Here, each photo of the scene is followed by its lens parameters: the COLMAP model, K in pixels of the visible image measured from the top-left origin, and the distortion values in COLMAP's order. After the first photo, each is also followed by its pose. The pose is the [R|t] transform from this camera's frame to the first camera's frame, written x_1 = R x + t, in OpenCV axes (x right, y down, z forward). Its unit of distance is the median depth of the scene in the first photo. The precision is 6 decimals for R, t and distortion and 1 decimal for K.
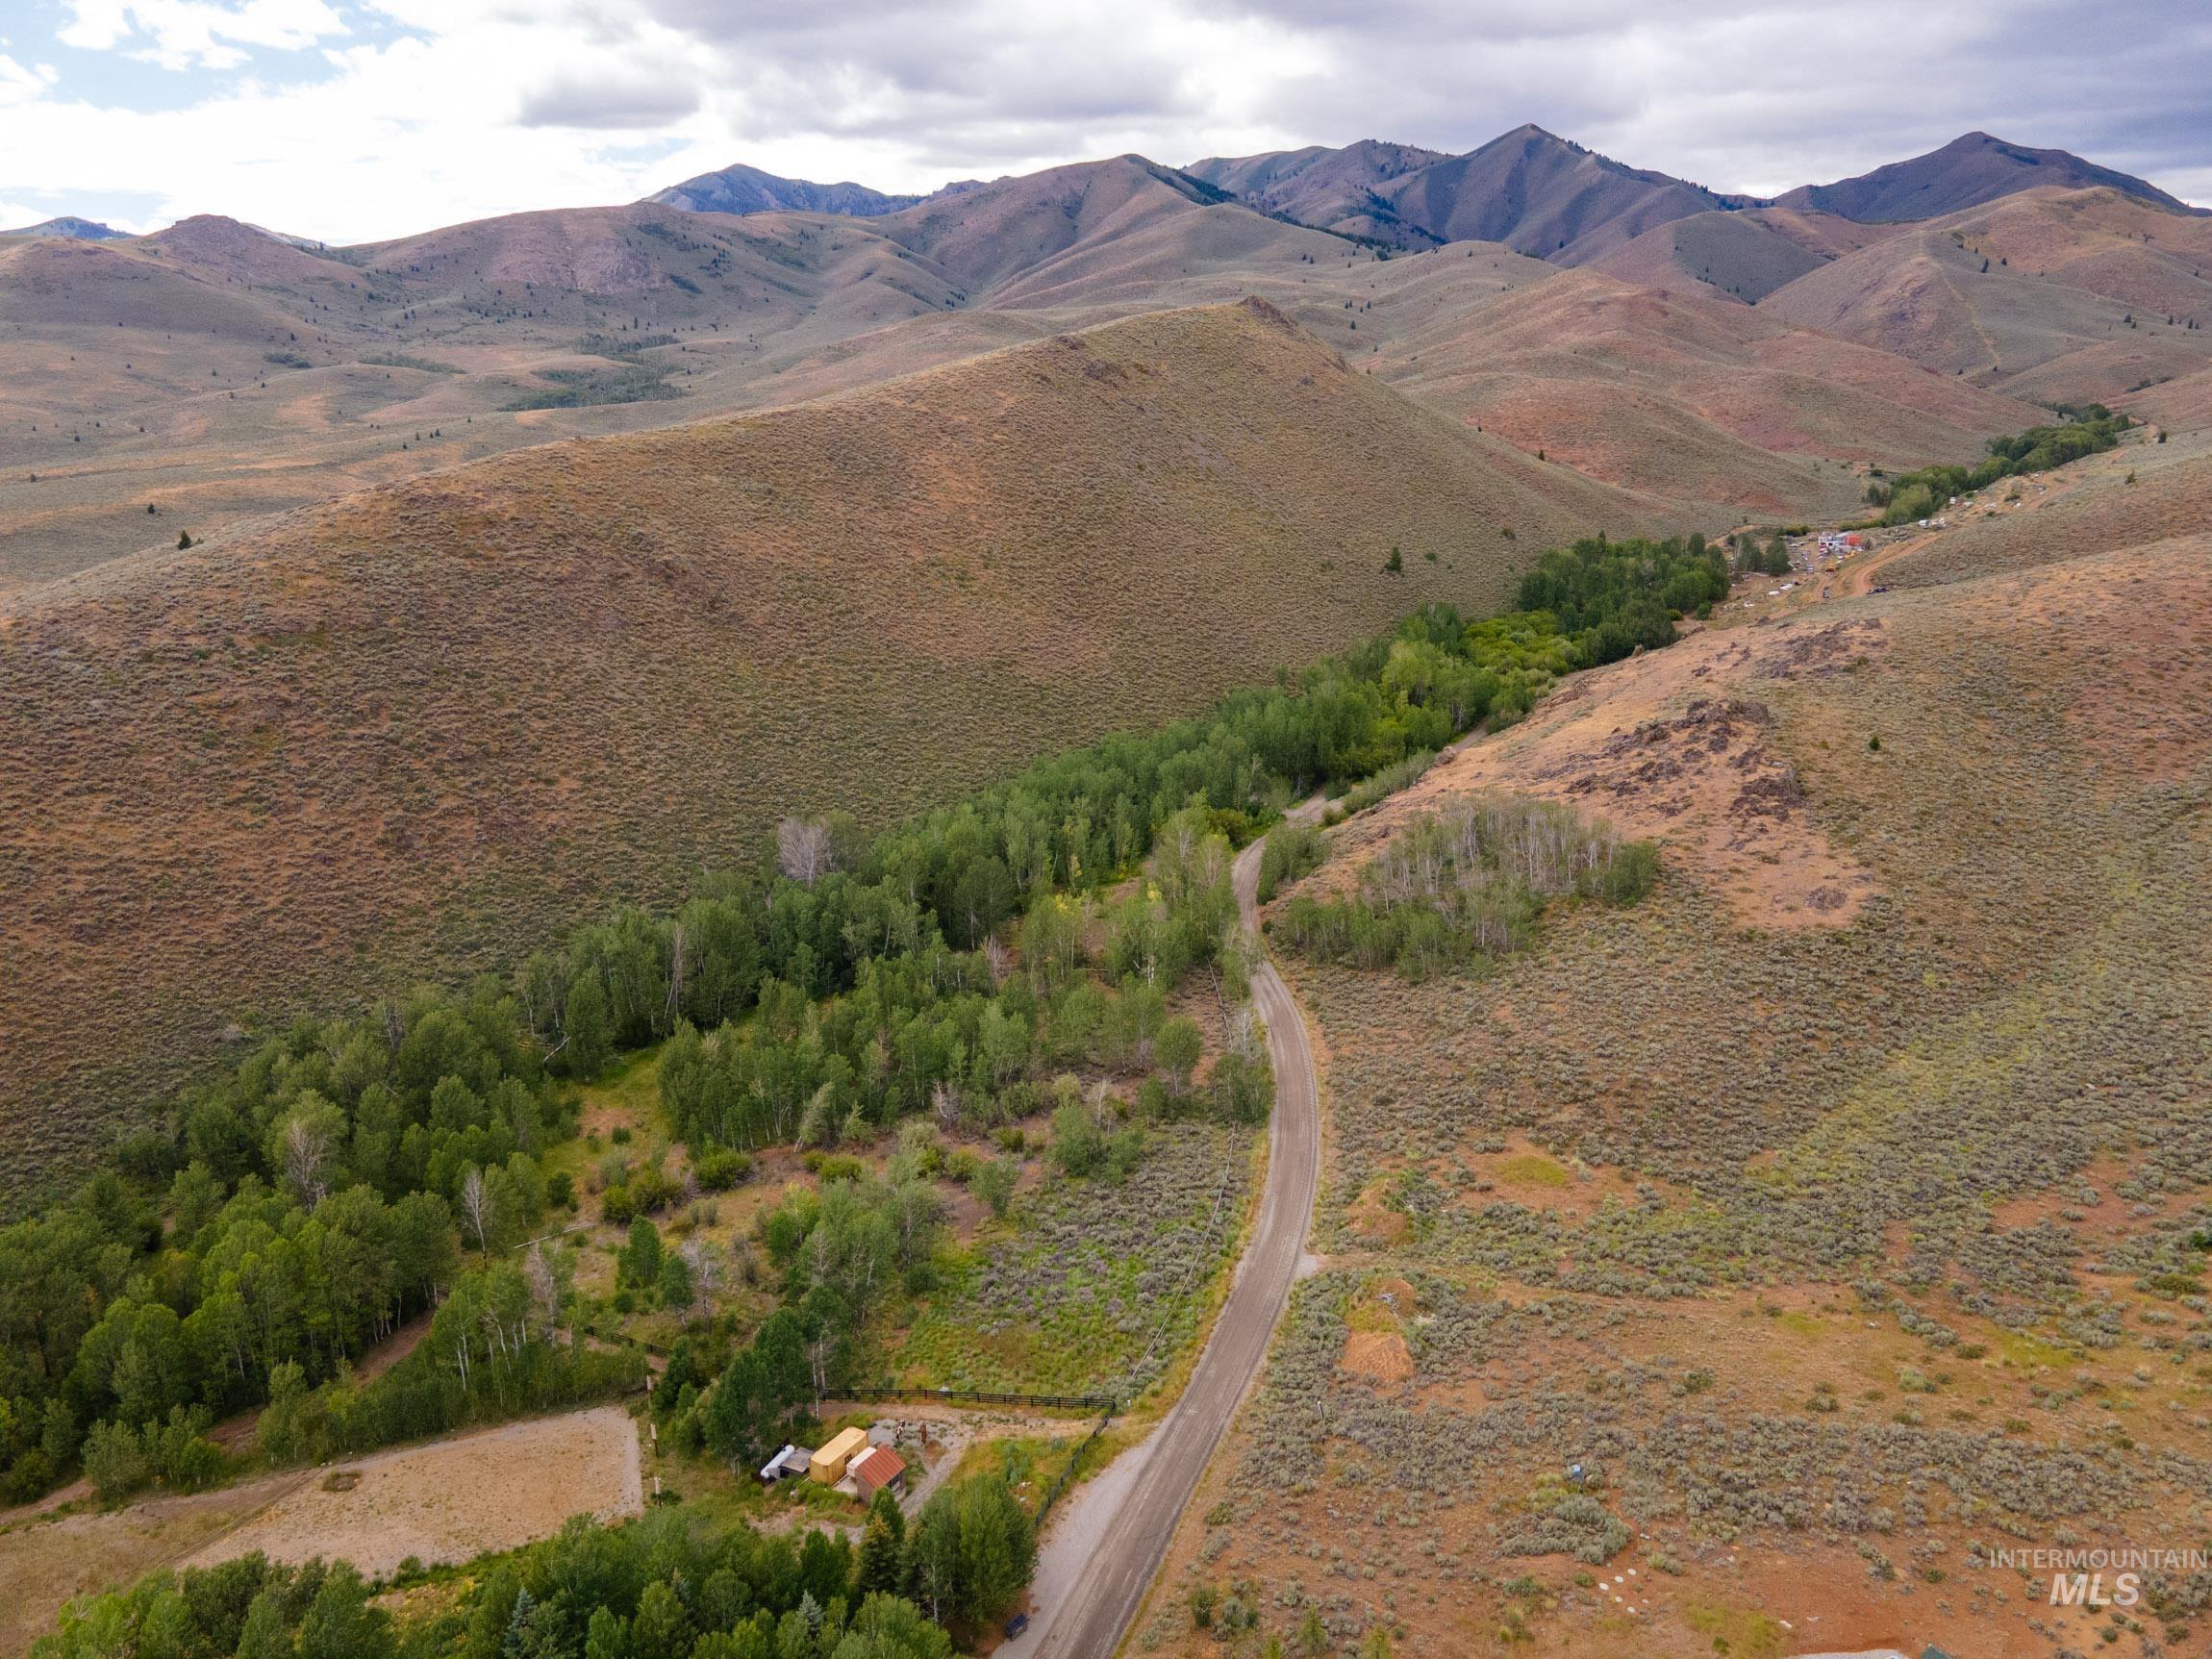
lens RADIAL K [[1602.0, 0, 1111.6], [0, 1602.0, 829.7], [0, 0, 1]] dist [0.020960, 0.044289]
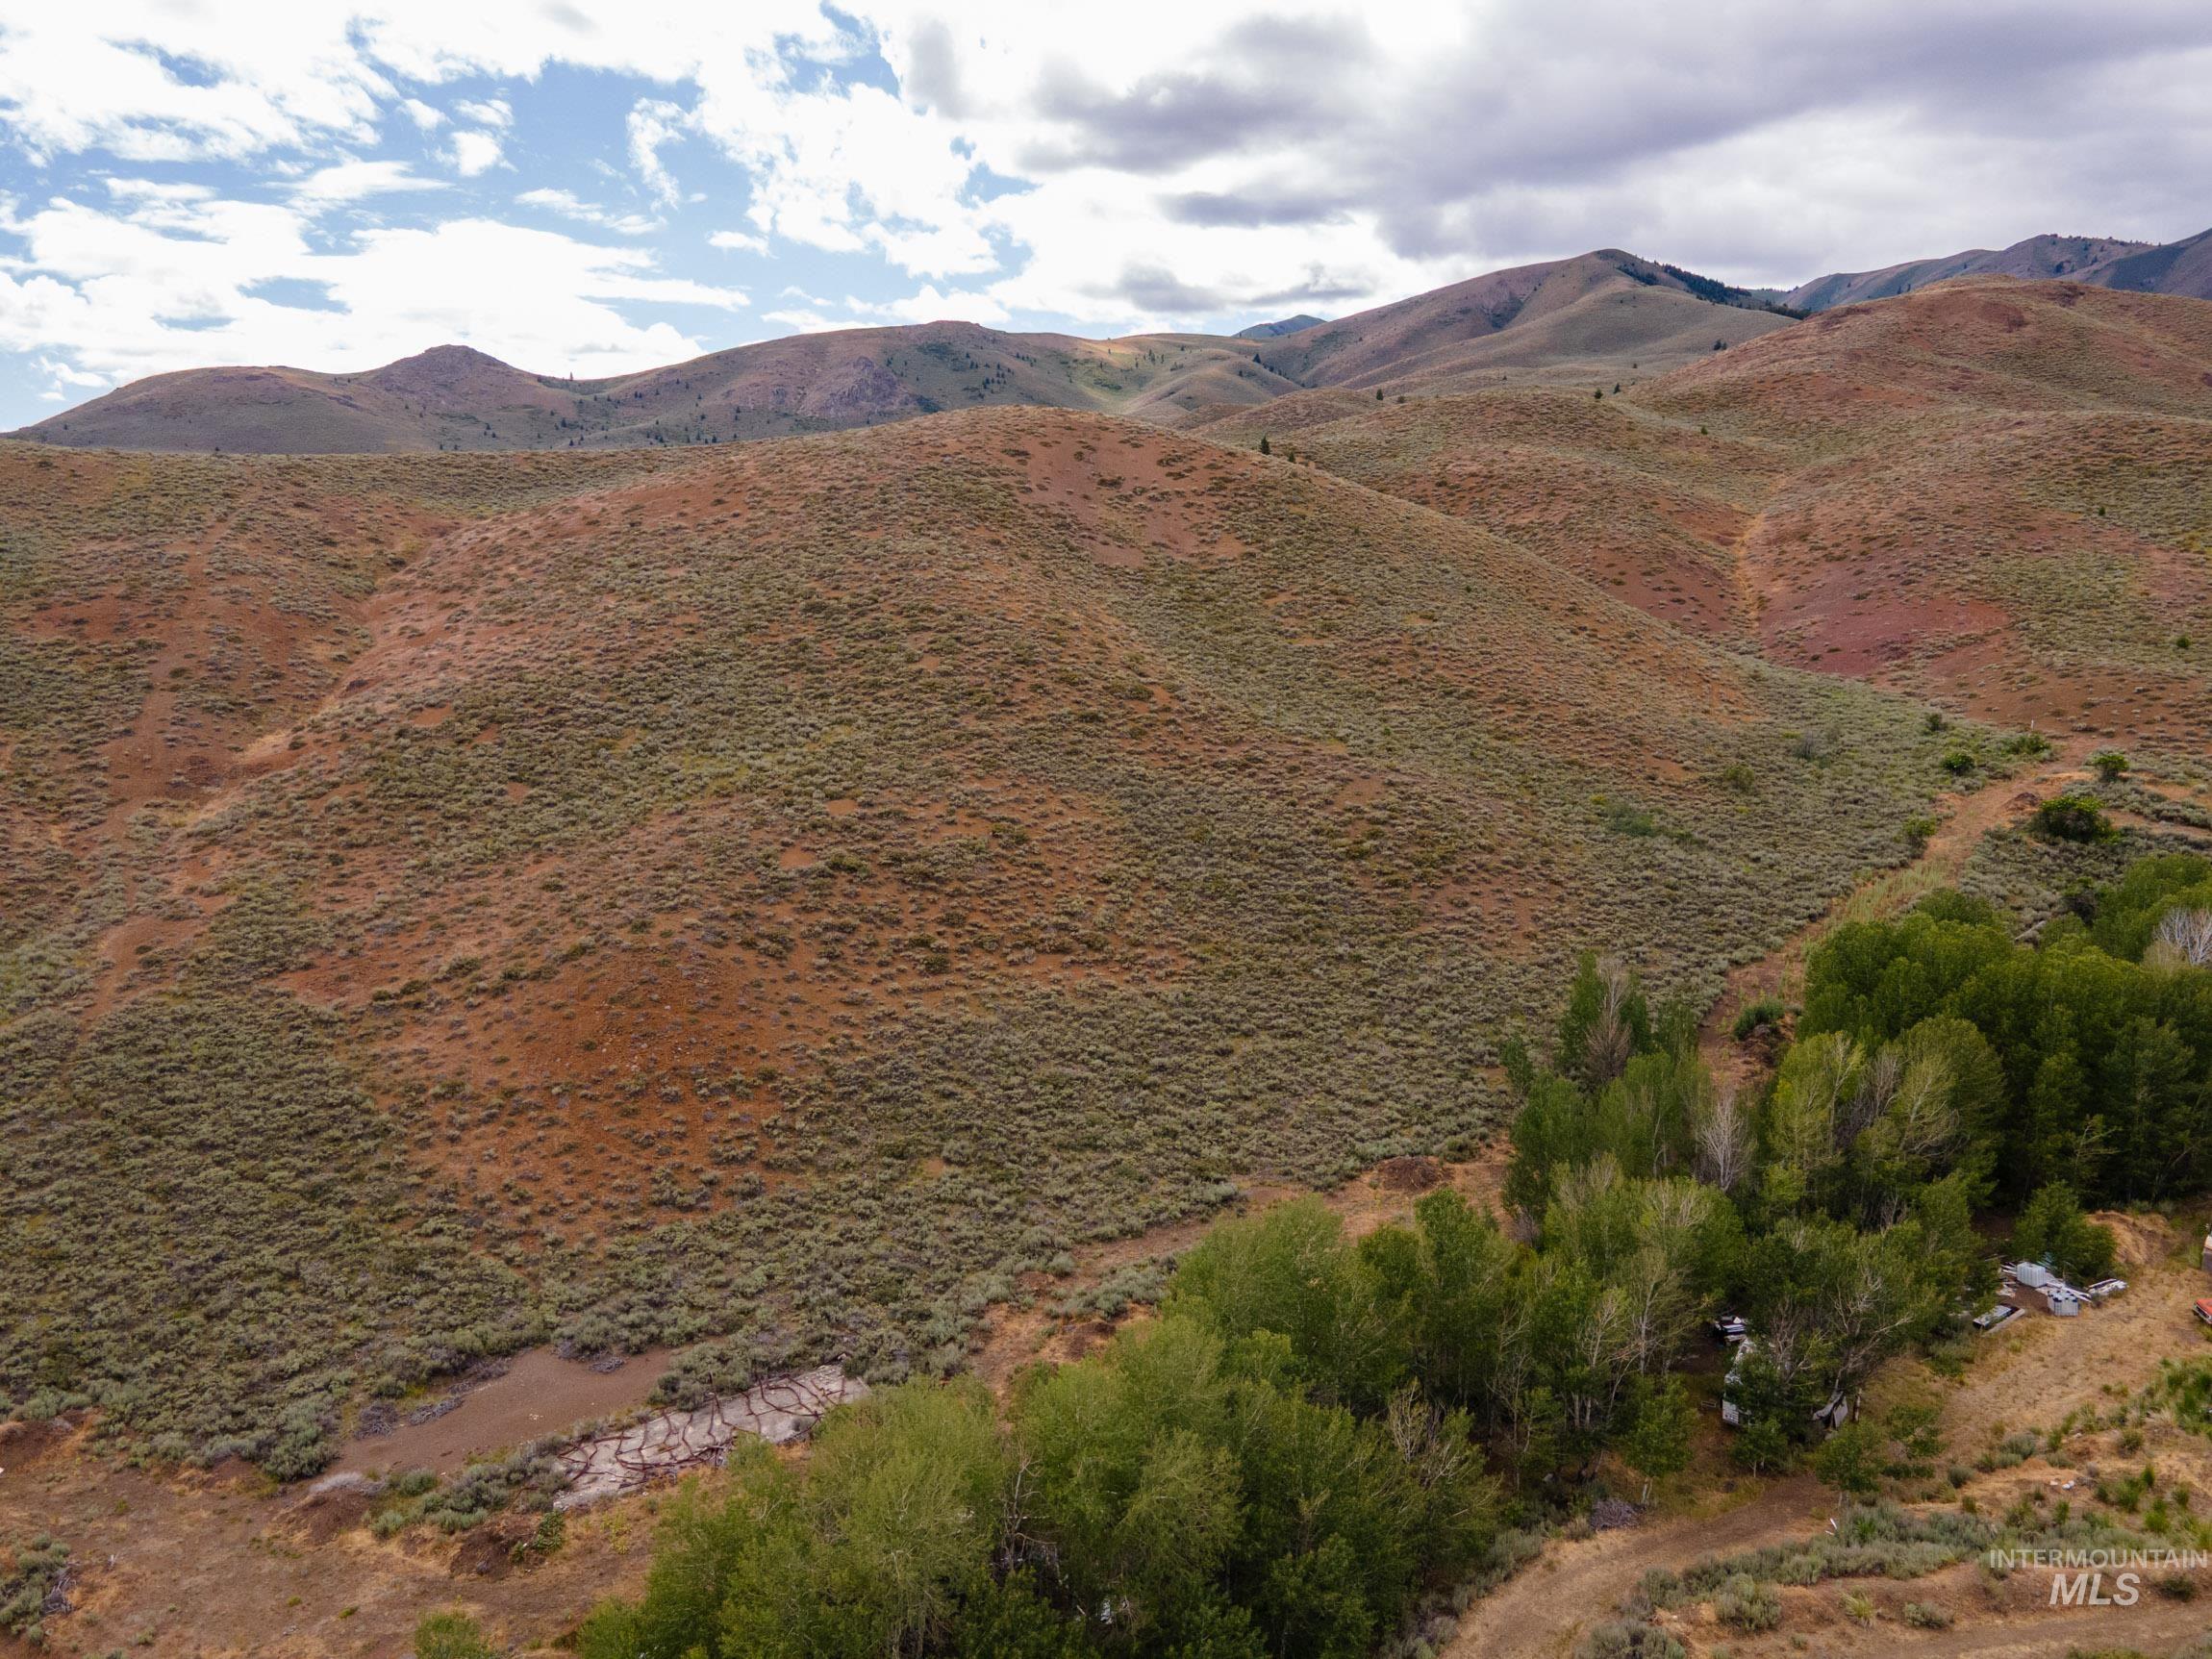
lens RADIAL K [[1602.0, 0, 1119.8], [0, 1602.0, 844.5], [0, 0, 1]] dist [0.020960, 0.044289]
pose [[0.918815, 0.084582, -0.385520, 0.852079], [-0.118047, 0.990948, -0.063931, -0.369783], [0.376622, 0.104250, 0.920482, 1.508452]]
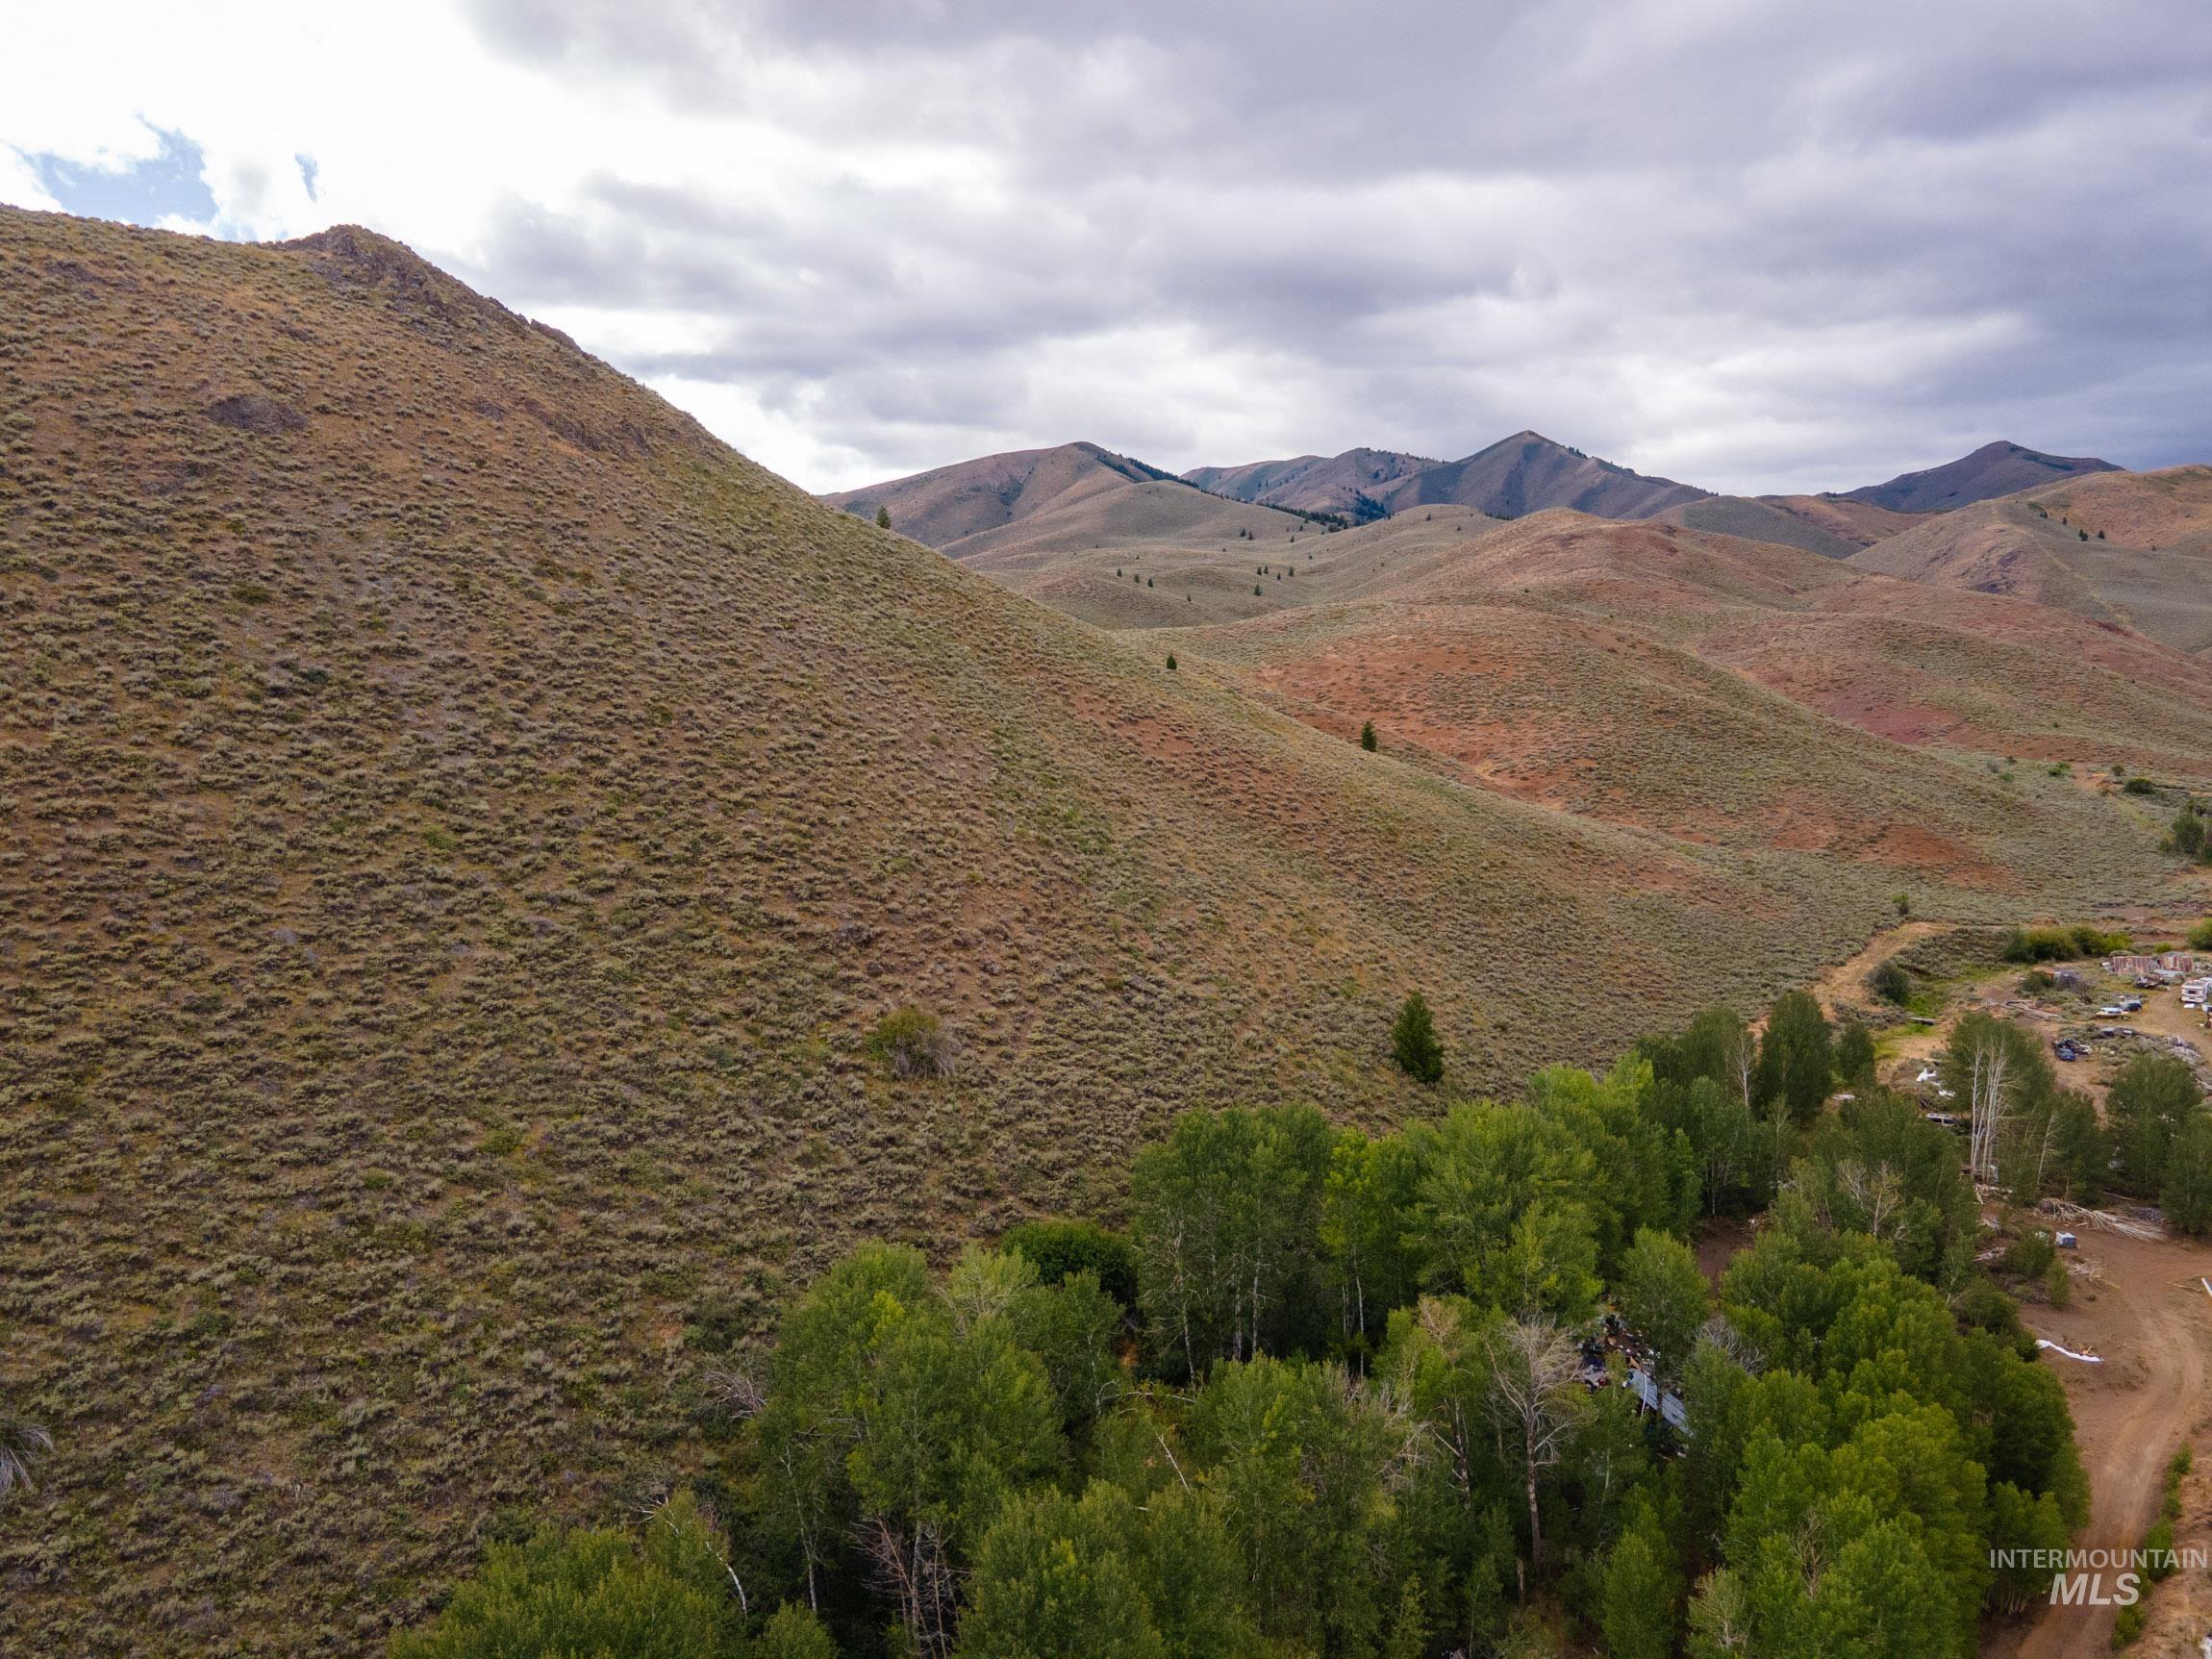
lens RADIAL K [[1602.0, 0, 1109.4], [0, 1602.0, 840.9], [0, 0, 1]] dist [0.020960, 0.044289]
pose [[0.999690, 0.006843, -0.023937, 0.359635], [-0.011073, 0.983364, -0.181307, -0.223965], [0.022299, 0.181516, 0.983135, 1.023742]]
